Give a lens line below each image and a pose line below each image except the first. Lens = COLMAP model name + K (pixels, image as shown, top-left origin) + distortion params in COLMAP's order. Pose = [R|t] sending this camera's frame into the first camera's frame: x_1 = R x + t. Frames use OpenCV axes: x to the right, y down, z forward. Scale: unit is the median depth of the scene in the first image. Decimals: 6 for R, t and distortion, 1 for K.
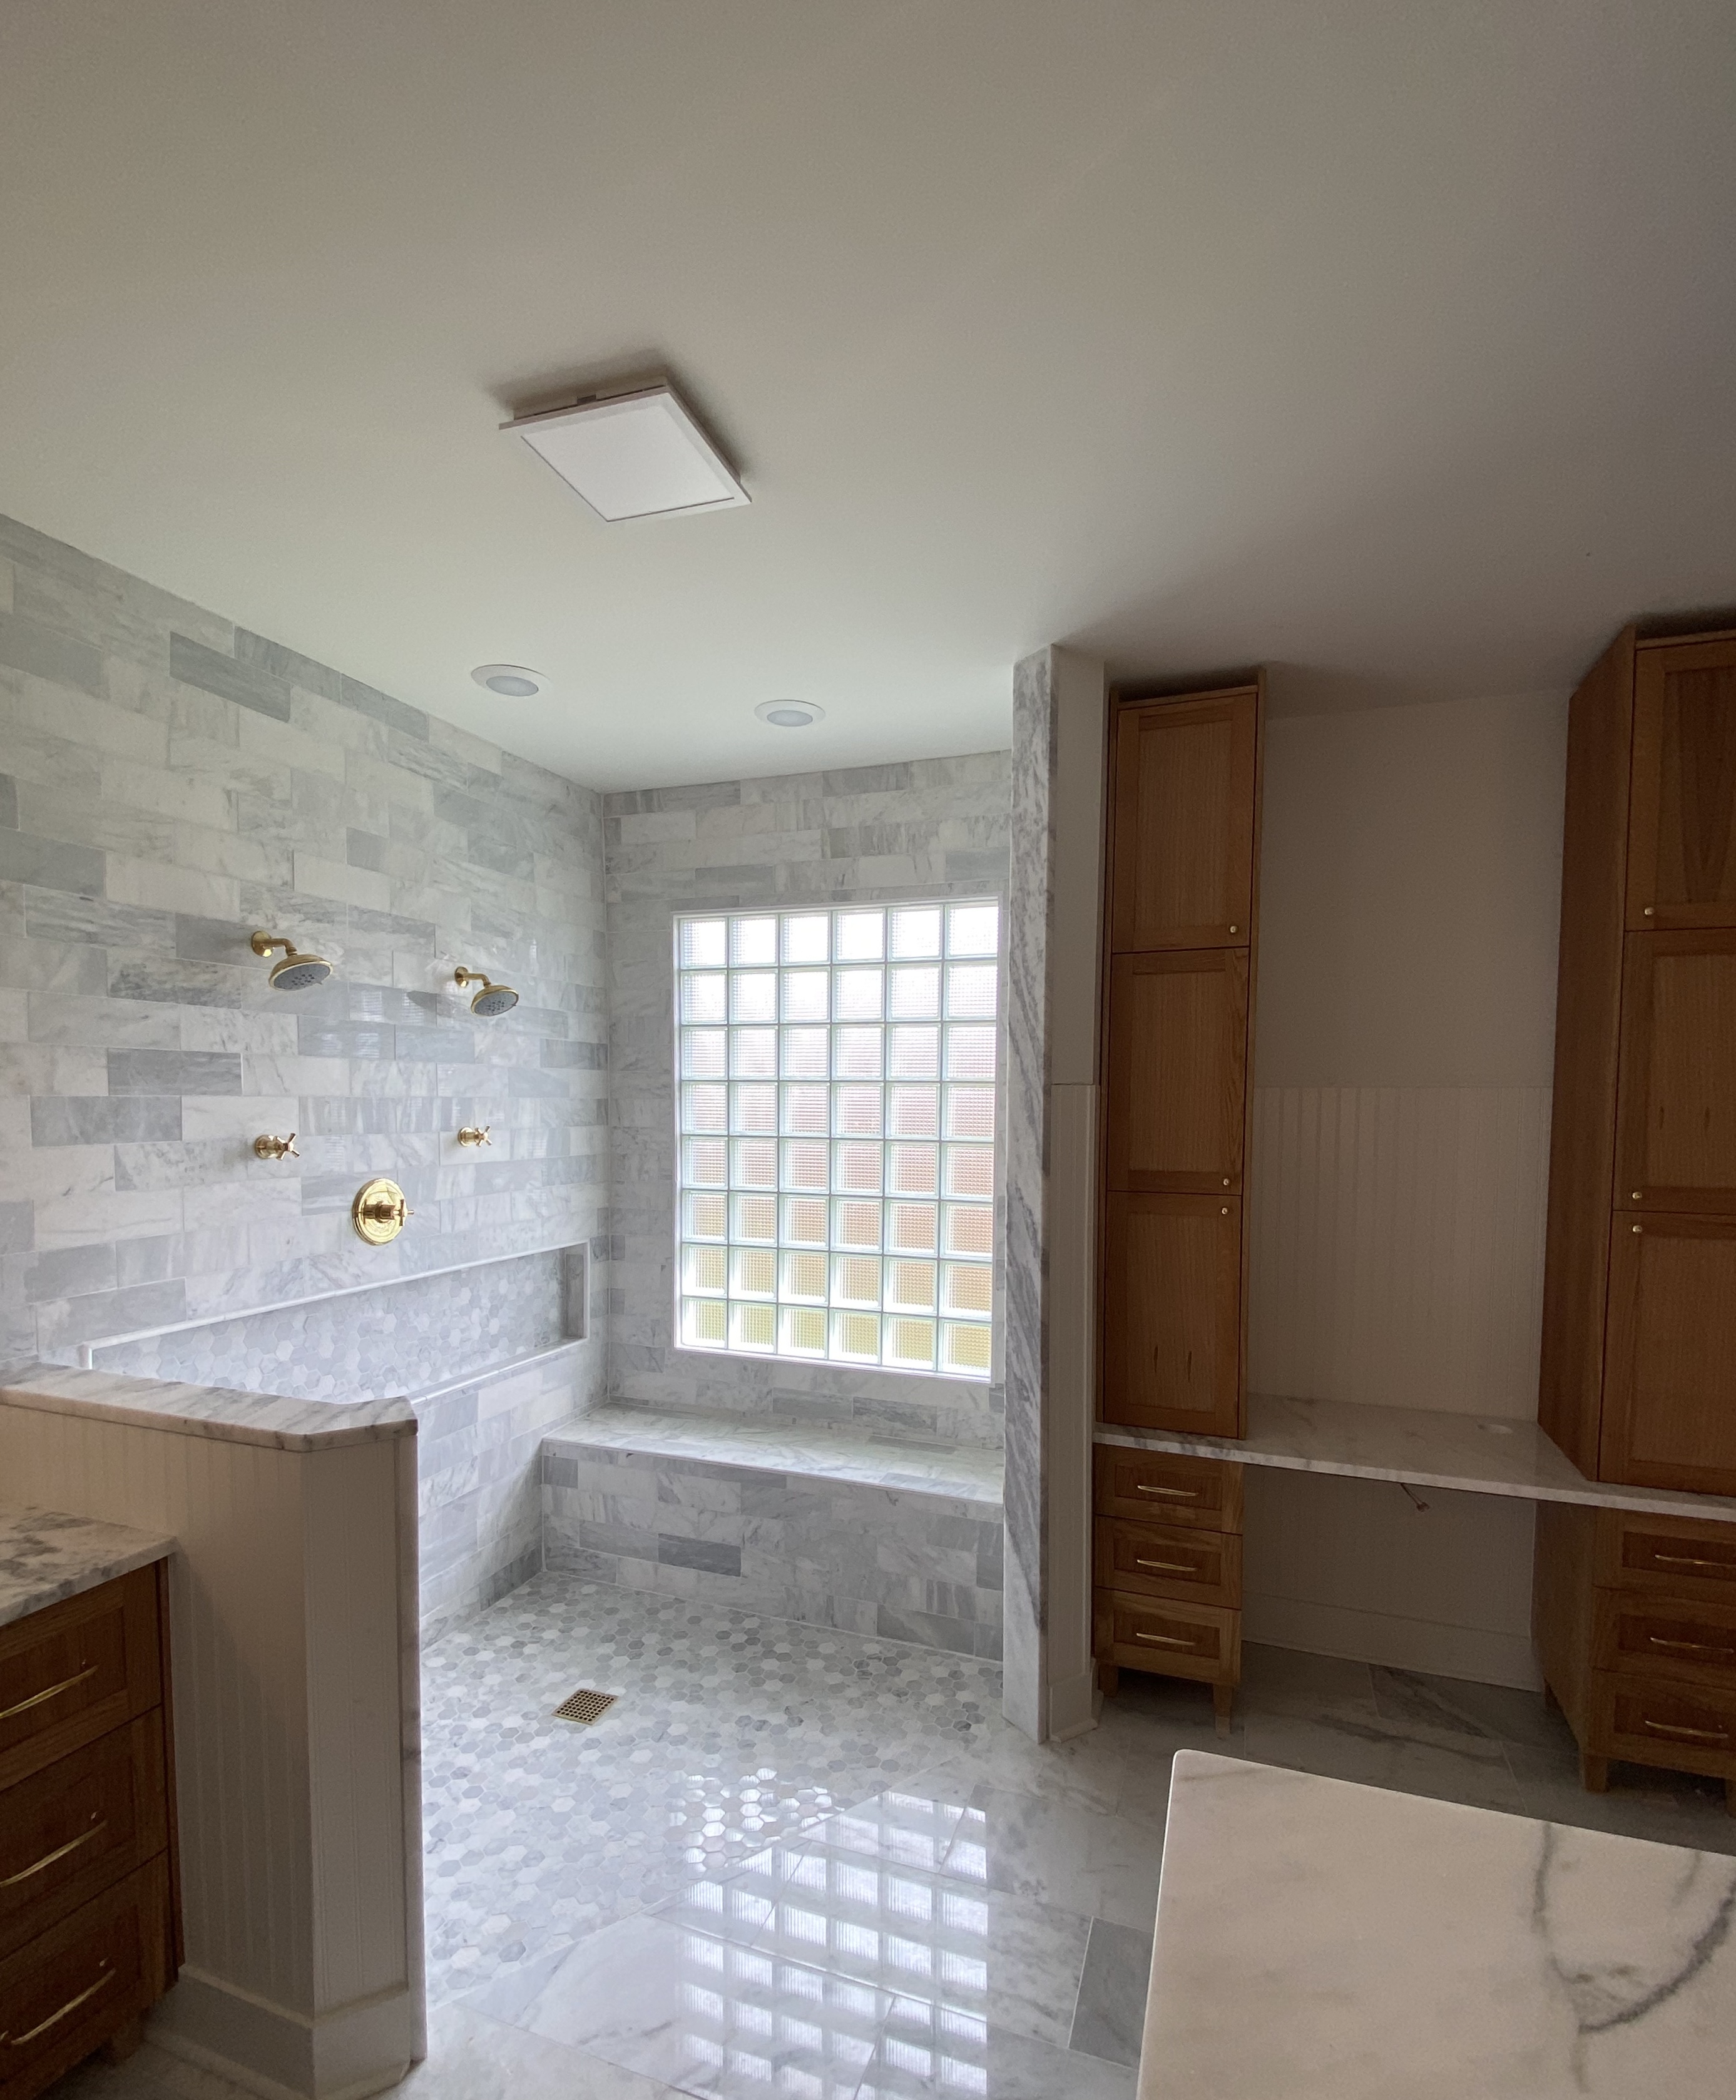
lens RADIAL K [[1021.0, 0, 889.7], [0, 1021.0, 1148.9], [0, 0, 1]] dist [0.000390, -0.009001]
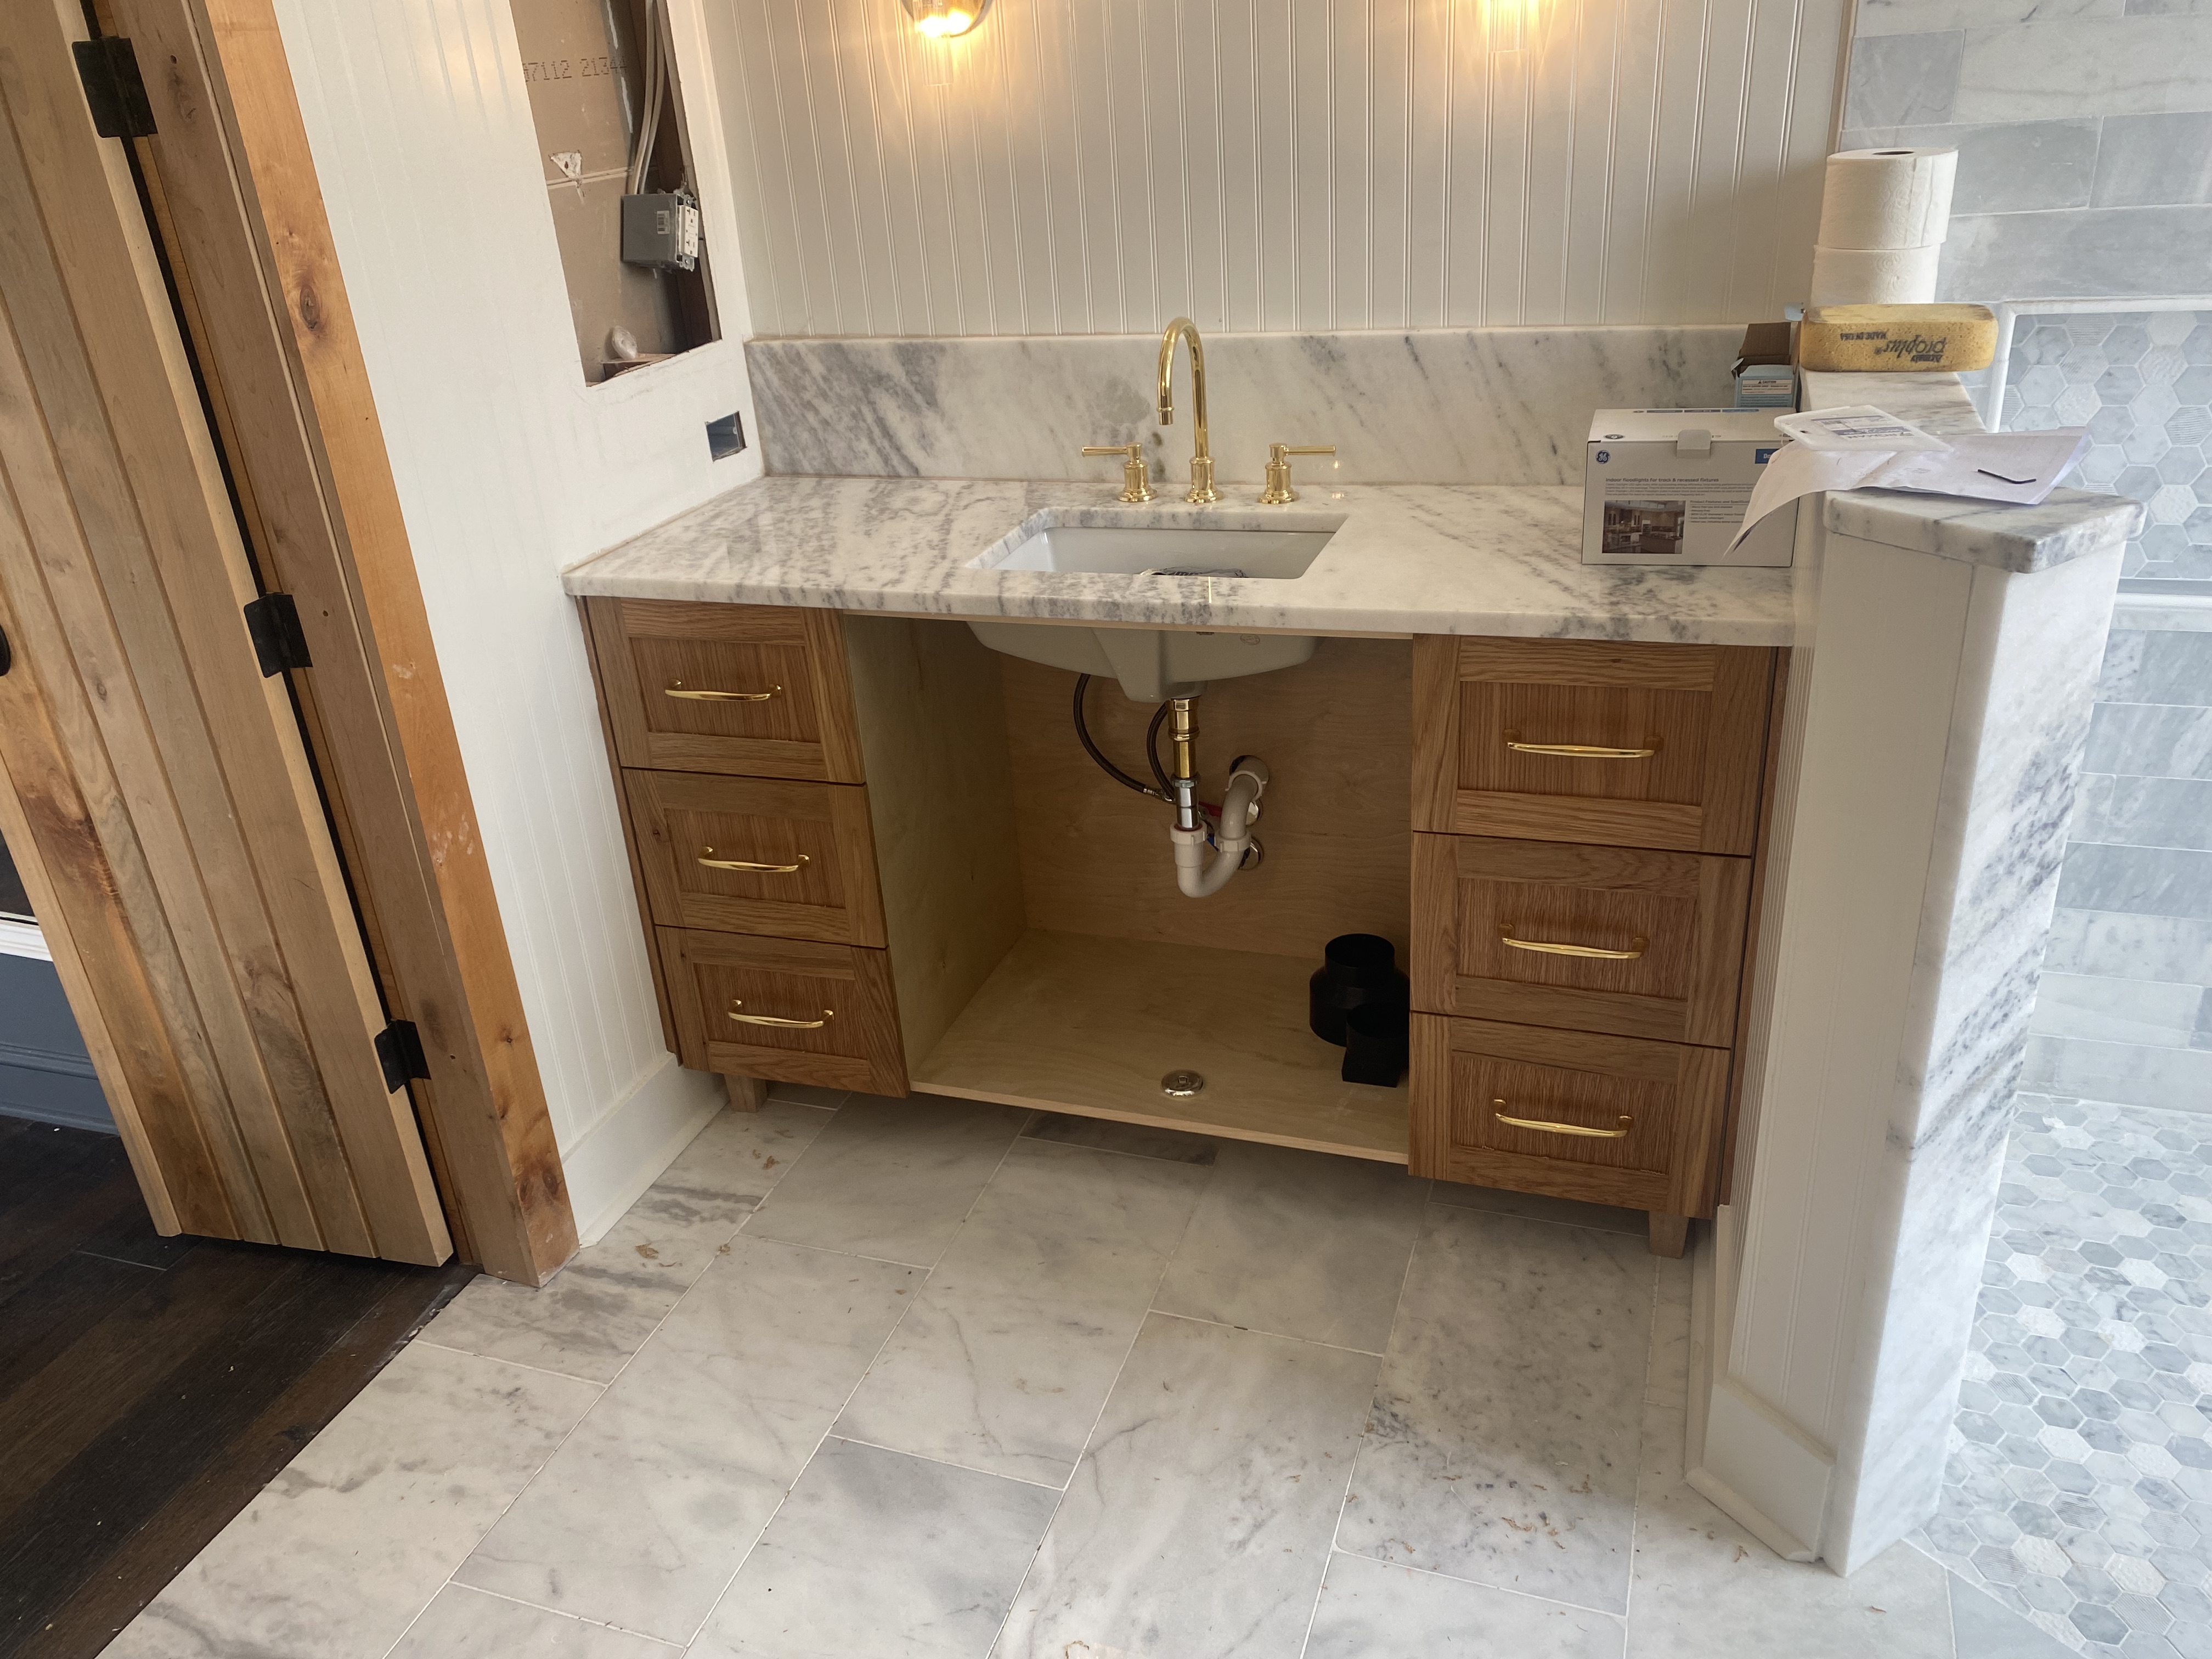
lens RADIAL K [[1685.5, 0, 1104.9], [0, 1685.5, 843.7], [0, 0, 1]] dist [0.077667, -0.105562]
pose [[0.001879, 0.425909, -0.904764, 0.296918], [0.019578, 0.904577, 0.425861, 0.056076], [0.999807, -0.018514, -0.006639, 0.601995]]
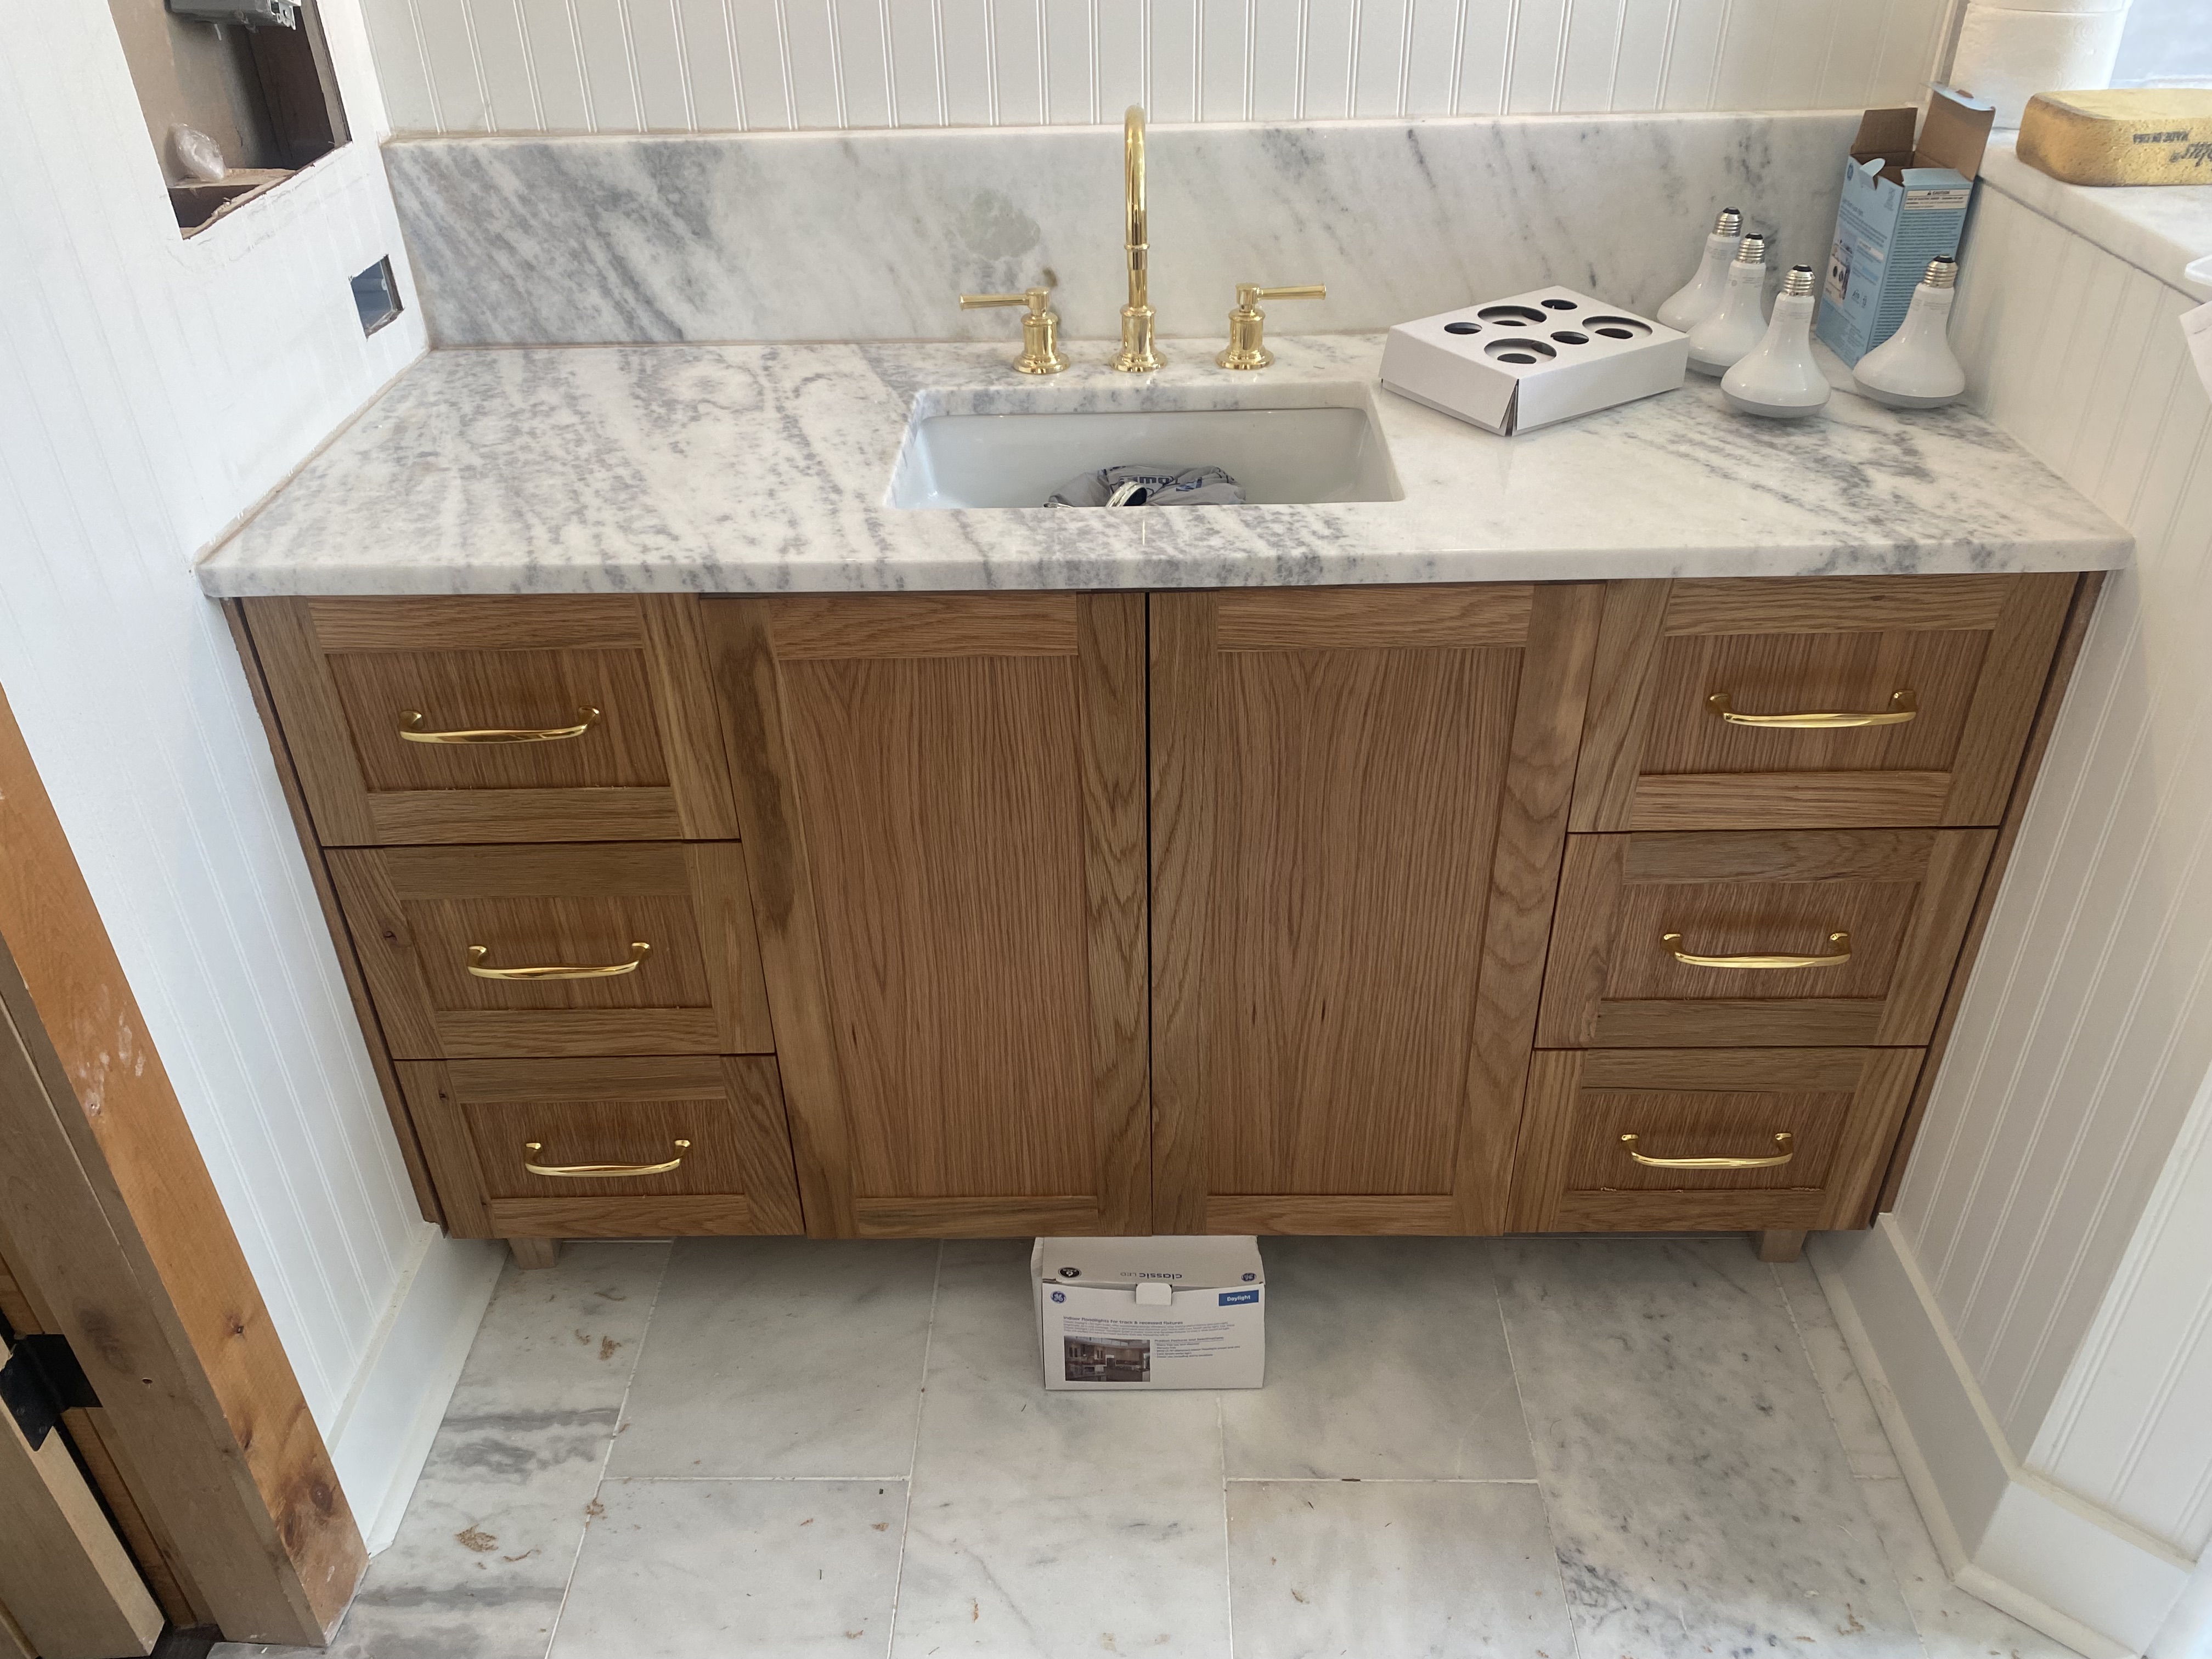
lens RADIAL K [[1693.8, 0, 1105.1], [0, 1693.8, 821.2], [0, 0, 1]] dist [0.007015, 0.012913]
pose [[0.318852, 0.512352, -0.797389, -0.173081], [-0.023472, 0.845311, 0.533758, 0.090044], [0.947514, -0.151473, 0.281555, 0.328651]]
